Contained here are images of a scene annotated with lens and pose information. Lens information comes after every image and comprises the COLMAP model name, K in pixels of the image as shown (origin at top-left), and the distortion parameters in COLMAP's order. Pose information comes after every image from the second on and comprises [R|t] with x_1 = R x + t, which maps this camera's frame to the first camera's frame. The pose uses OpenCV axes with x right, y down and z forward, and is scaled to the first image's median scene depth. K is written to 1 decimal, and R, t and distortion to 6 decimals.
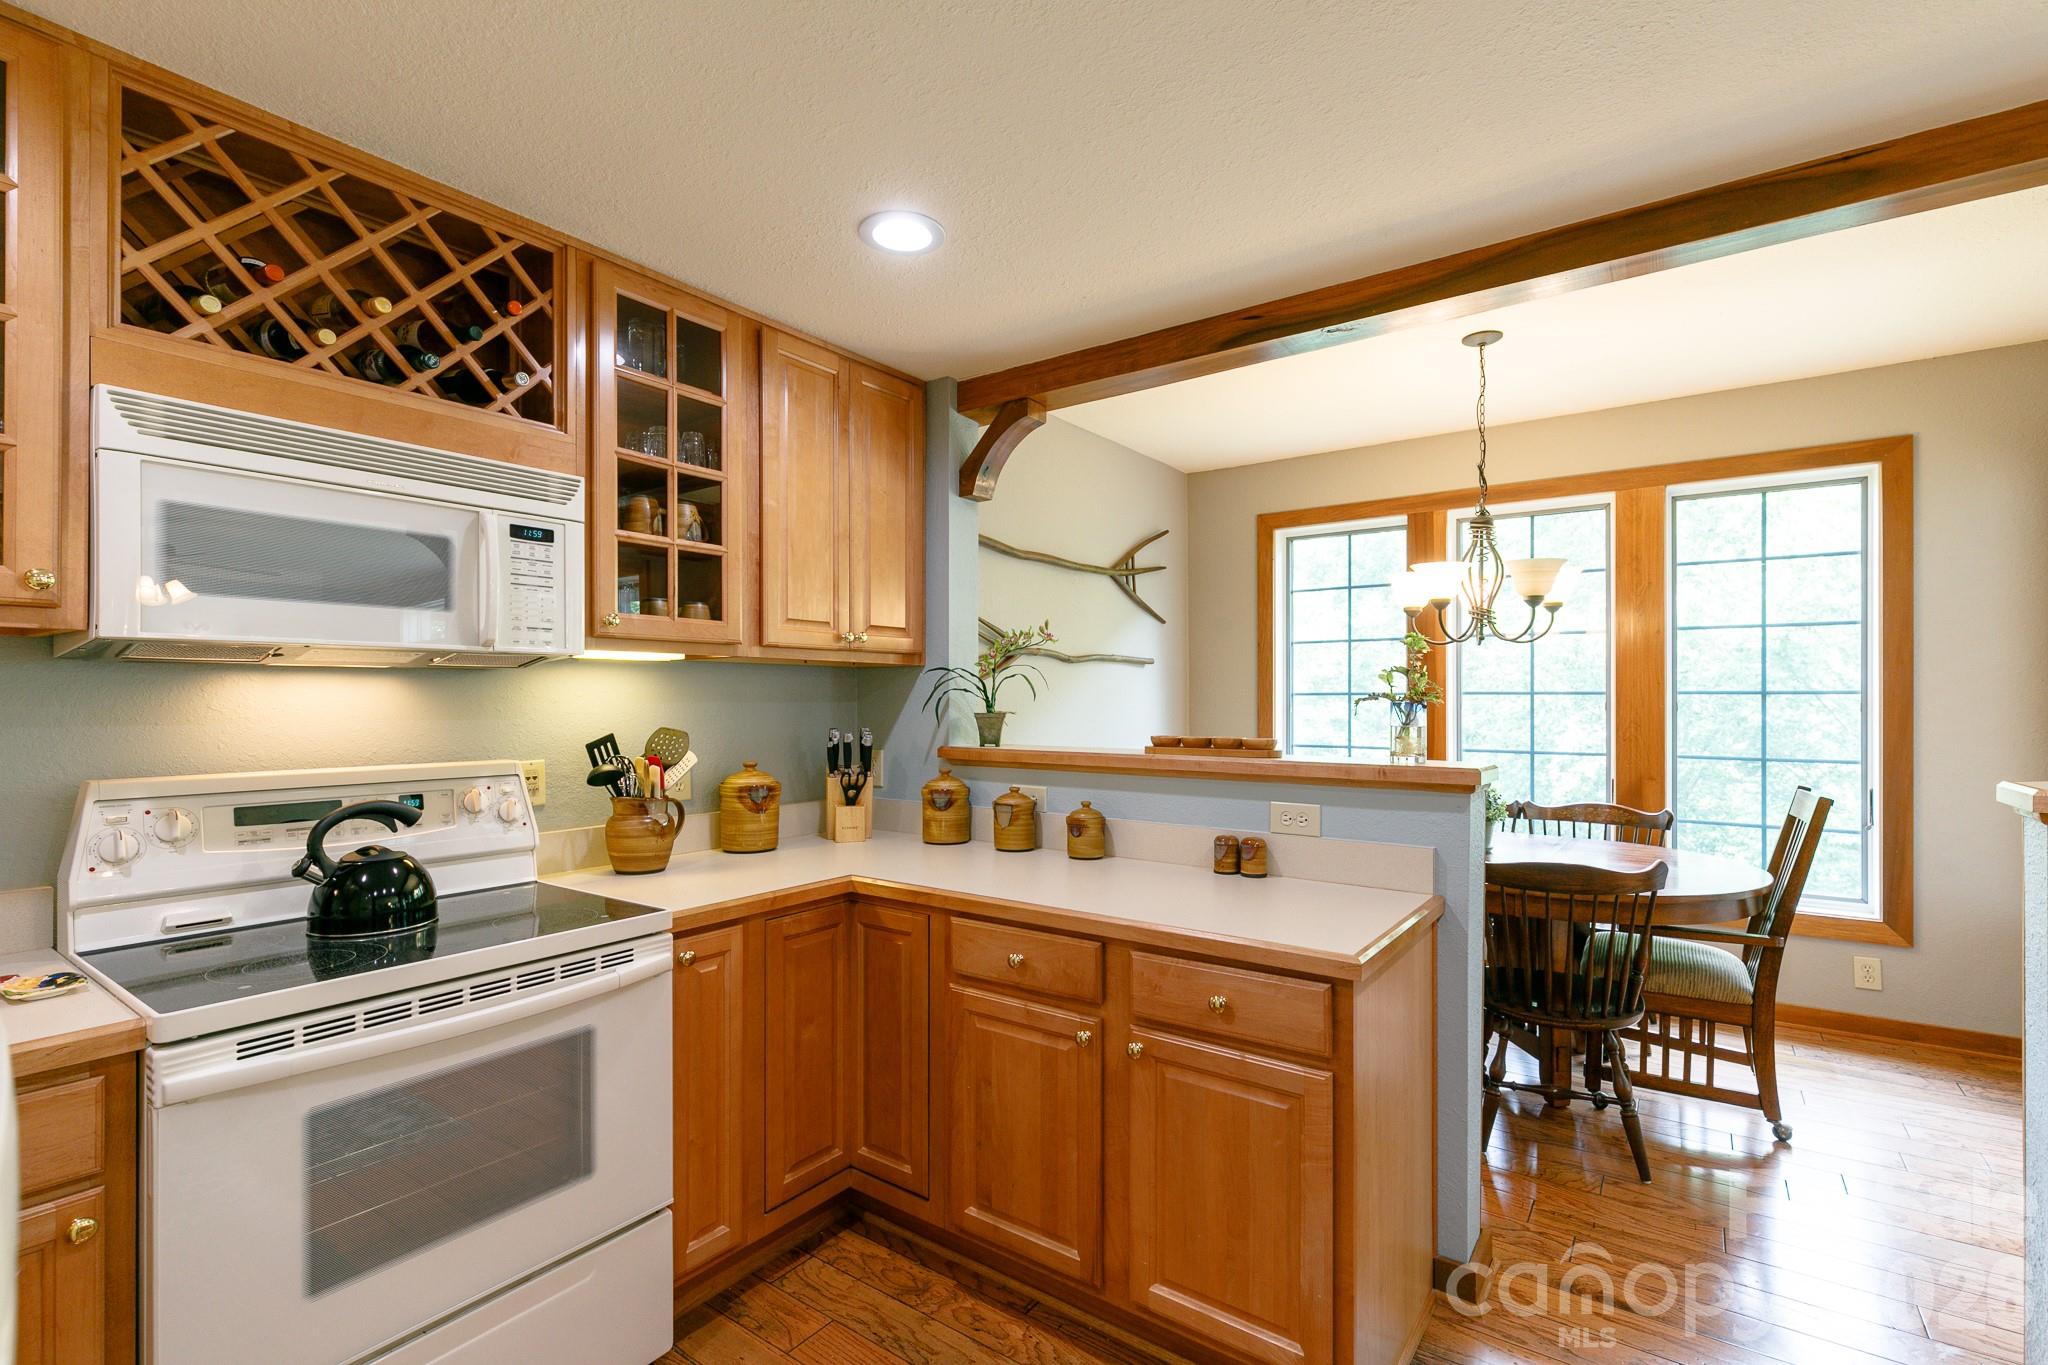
lens RADIAL K [[920.5, 0, 1009.2], [0, 920.5, 696.0], [0, 0, 1]] dist [0.004065, -0.001642]
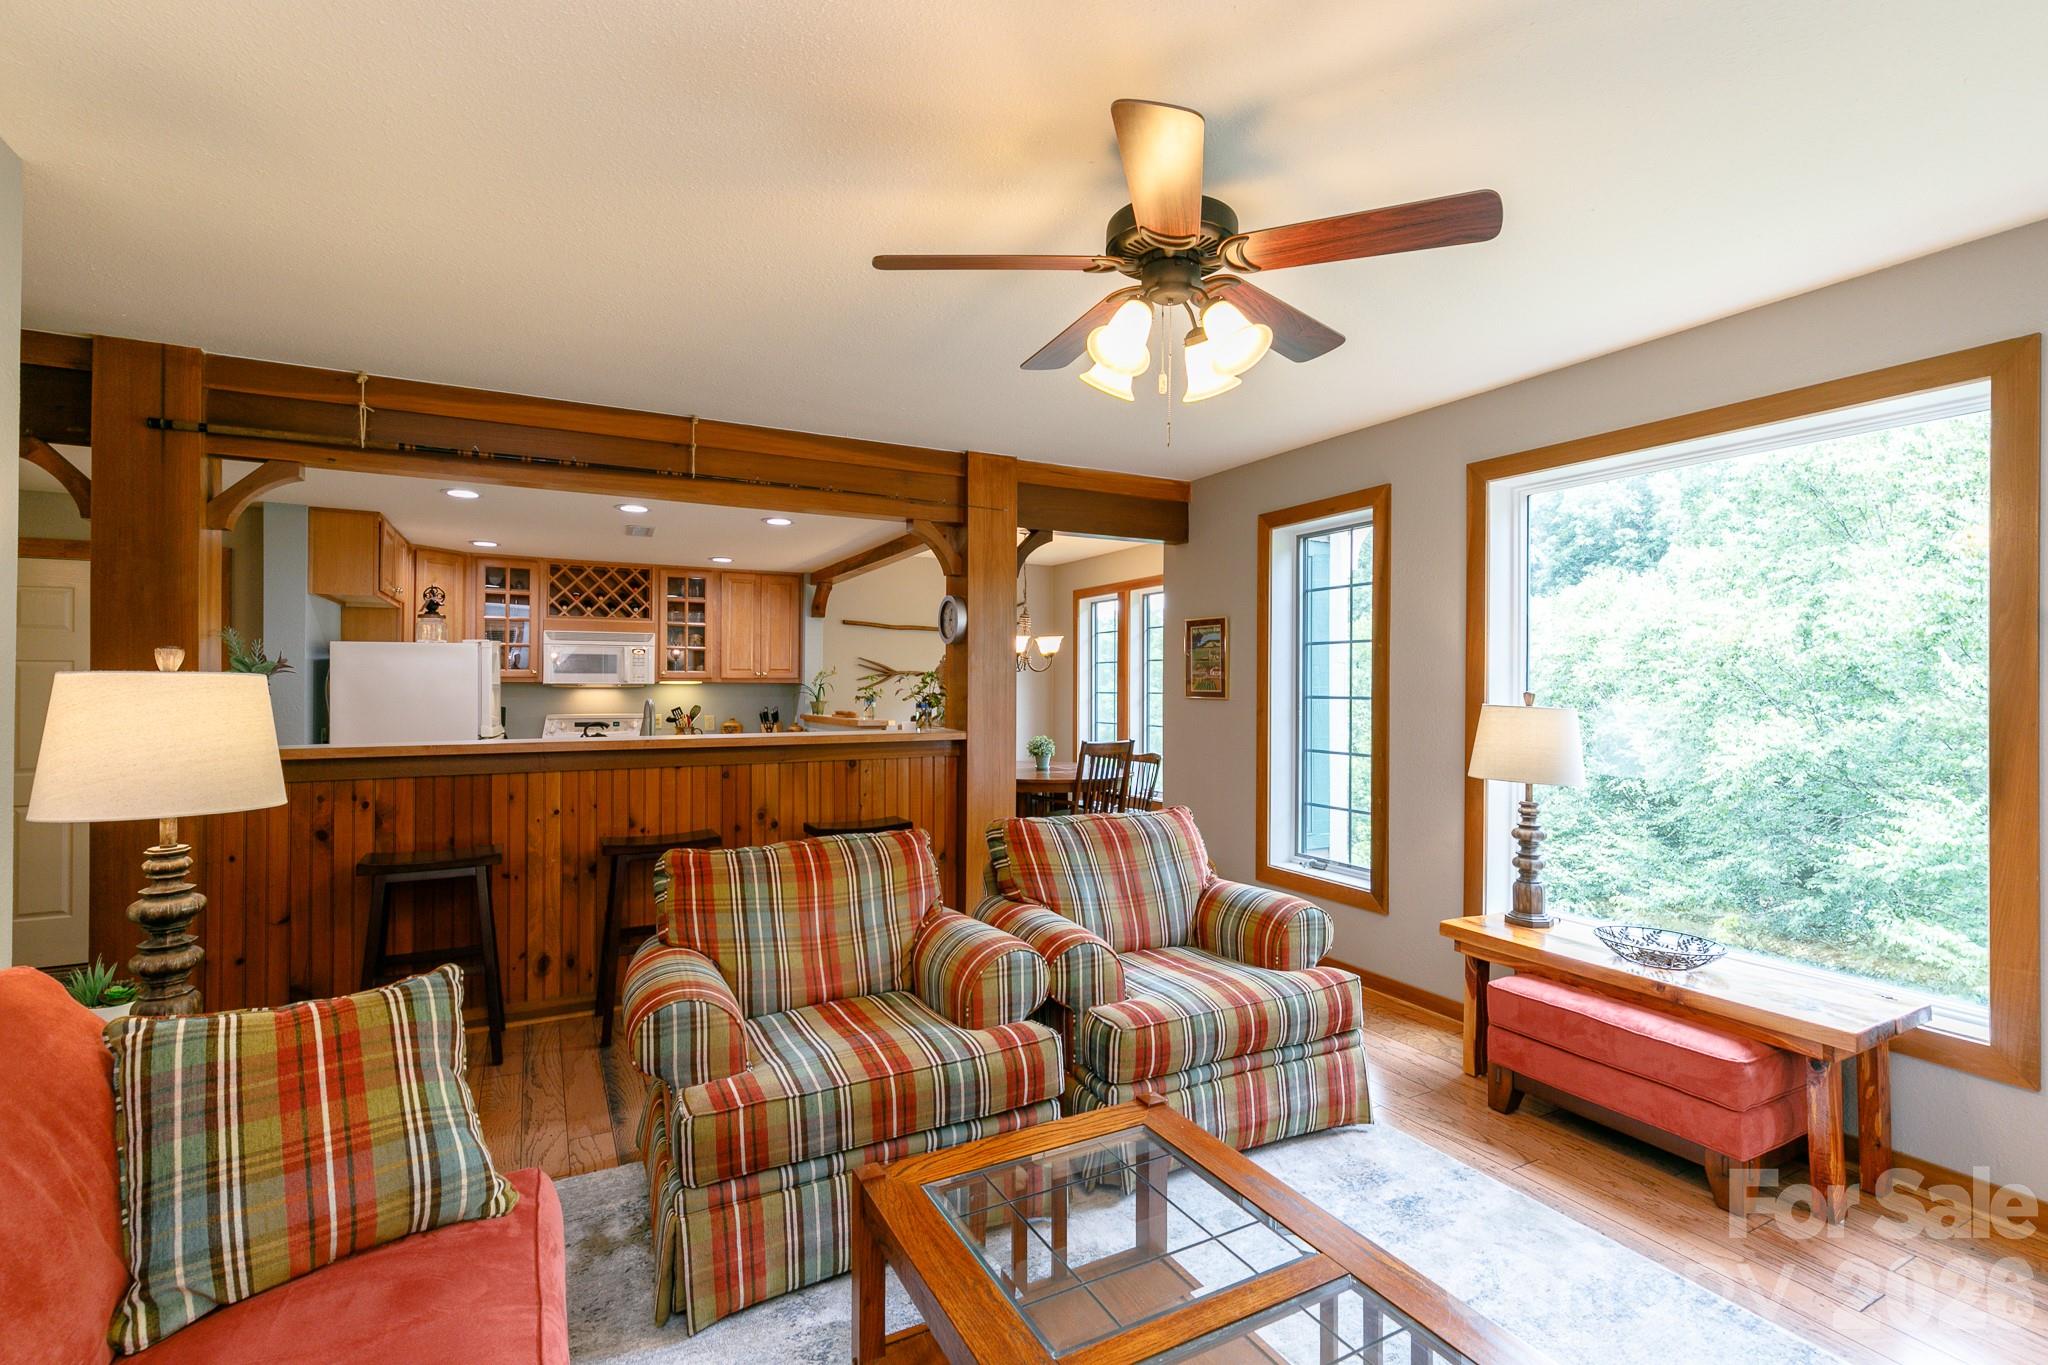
lens RADIAL K [[920.5, 0, 1004.1], [0, 920.5, 690.3], [0, 0, 1]] dist [0.004065, -0.001642]
pose [[0.889389, 0.003180, -0.457141, 1.859509], [-0.001039, 0.999987, 0.004935, -0.030300], [0.457151, -0.003914, 0.889381, -1.210353]]
